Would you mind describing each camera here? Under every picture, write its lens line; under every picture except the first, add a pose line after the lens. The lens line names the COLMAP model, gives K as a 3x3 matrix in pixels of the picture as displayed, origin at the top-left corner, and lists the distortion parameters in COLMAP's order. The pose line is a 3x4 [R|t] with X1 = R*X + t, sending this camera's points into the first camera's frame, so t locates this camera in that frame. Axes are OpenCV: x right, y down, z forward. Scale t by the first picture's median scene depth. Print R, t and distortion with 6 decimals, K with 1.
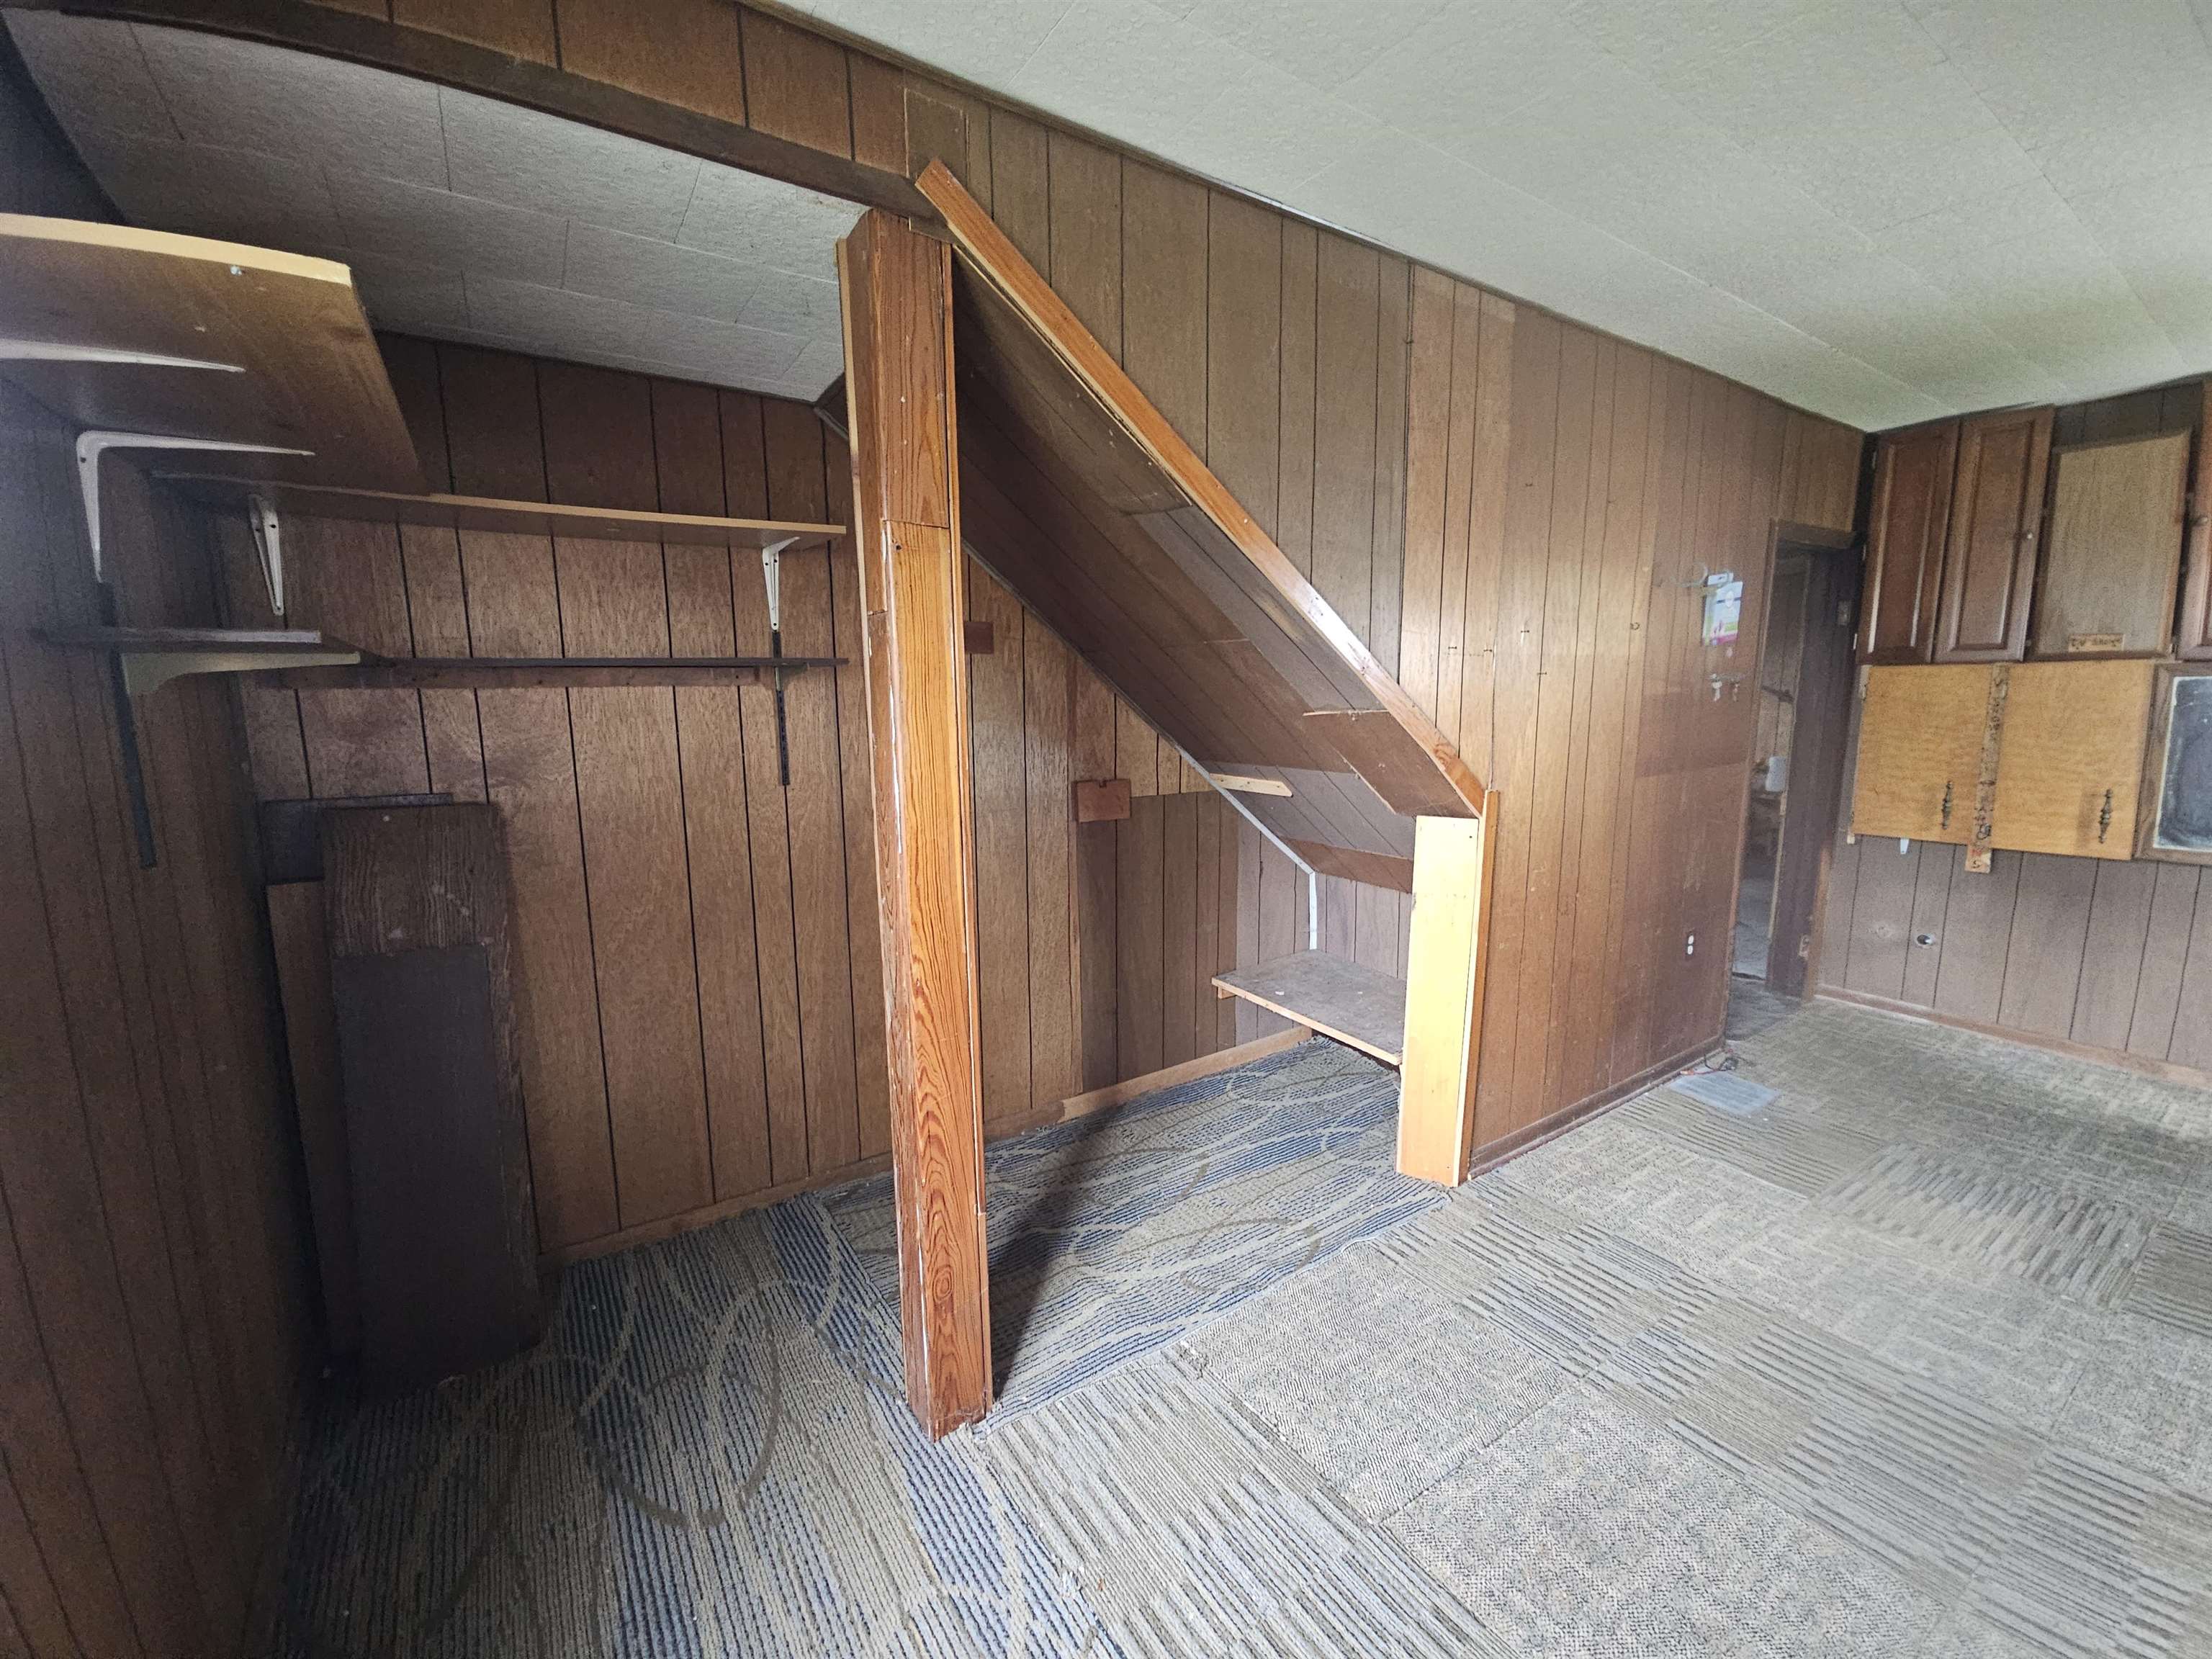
lens RADIAL K [[900.4, 0, 1106.8], [0, 900.4, 827.5], [0, 0, 1]] dist [0.003029, -0.004472]
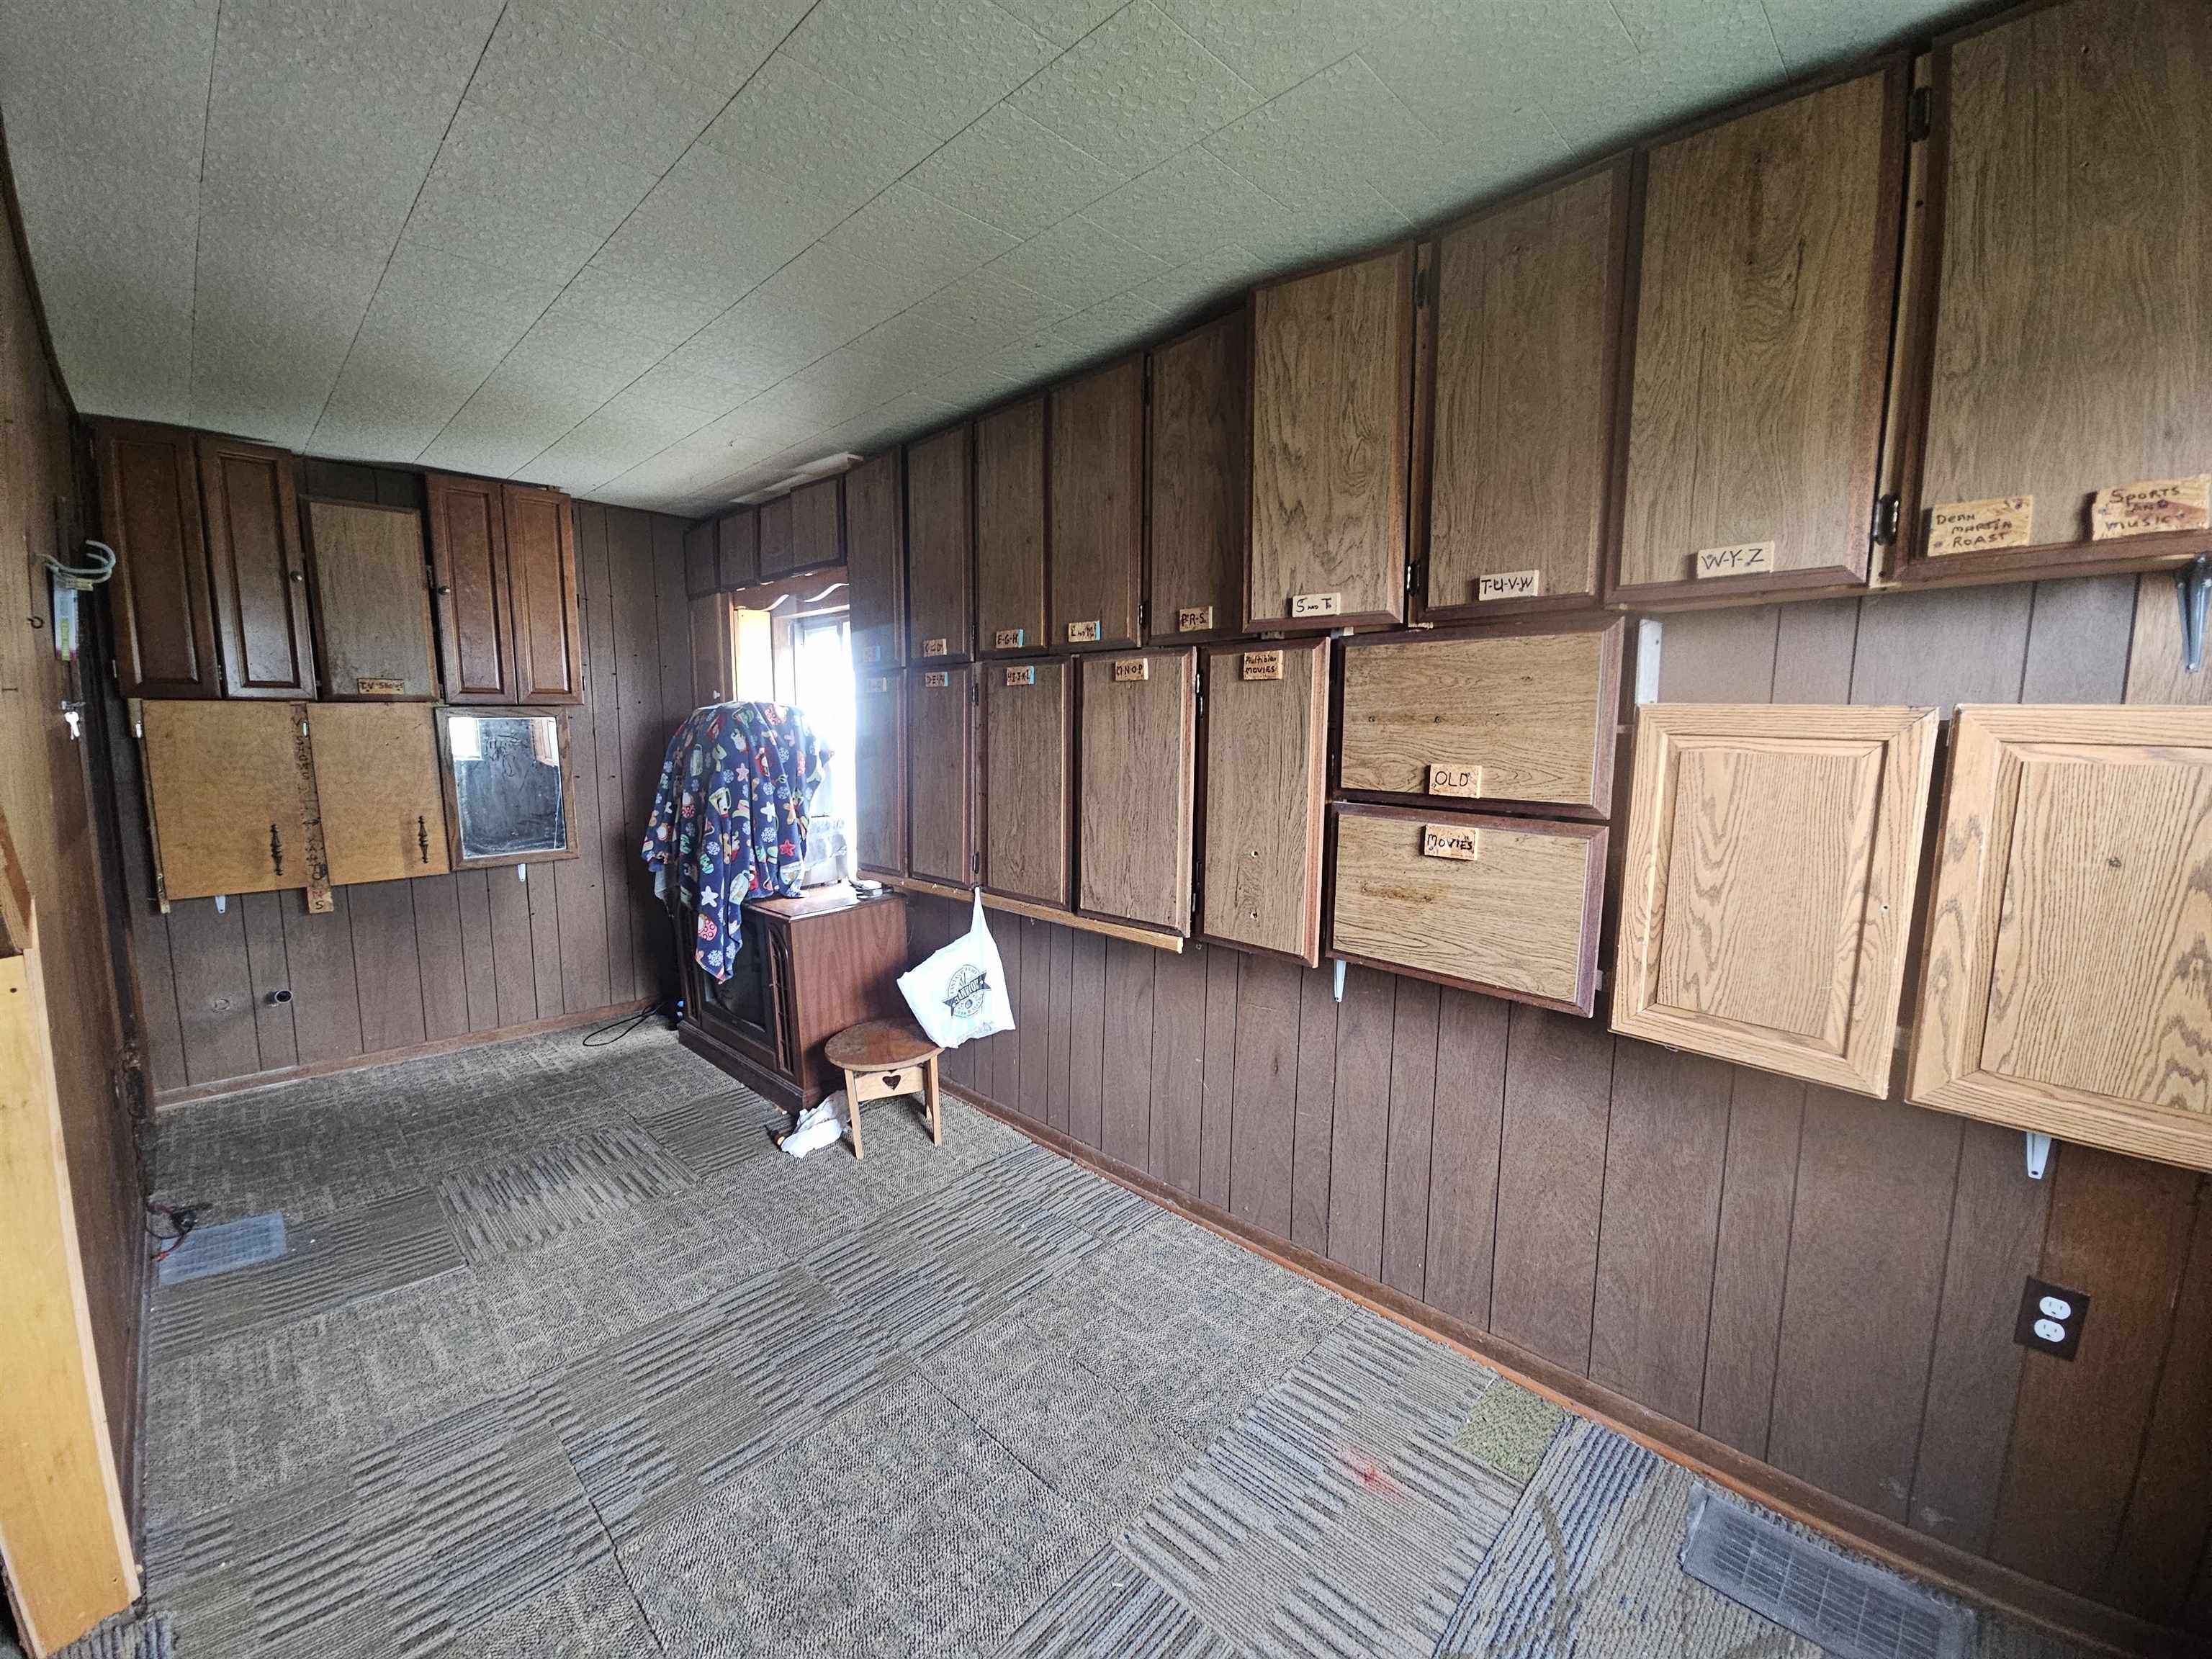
lens RADIAL K [[900.4, 0, 1127.3], [0, 900.4, 832.5], [0, 0, 1]] dist [0.003029, -0.004472]
pose [[-0.212712, -0.102375, 0.971737, -0.186120], [0.146850, 0.979851, 0.135375, -0.044386], [-0.966017, 0.171496, -0.193393, 0.355023]]
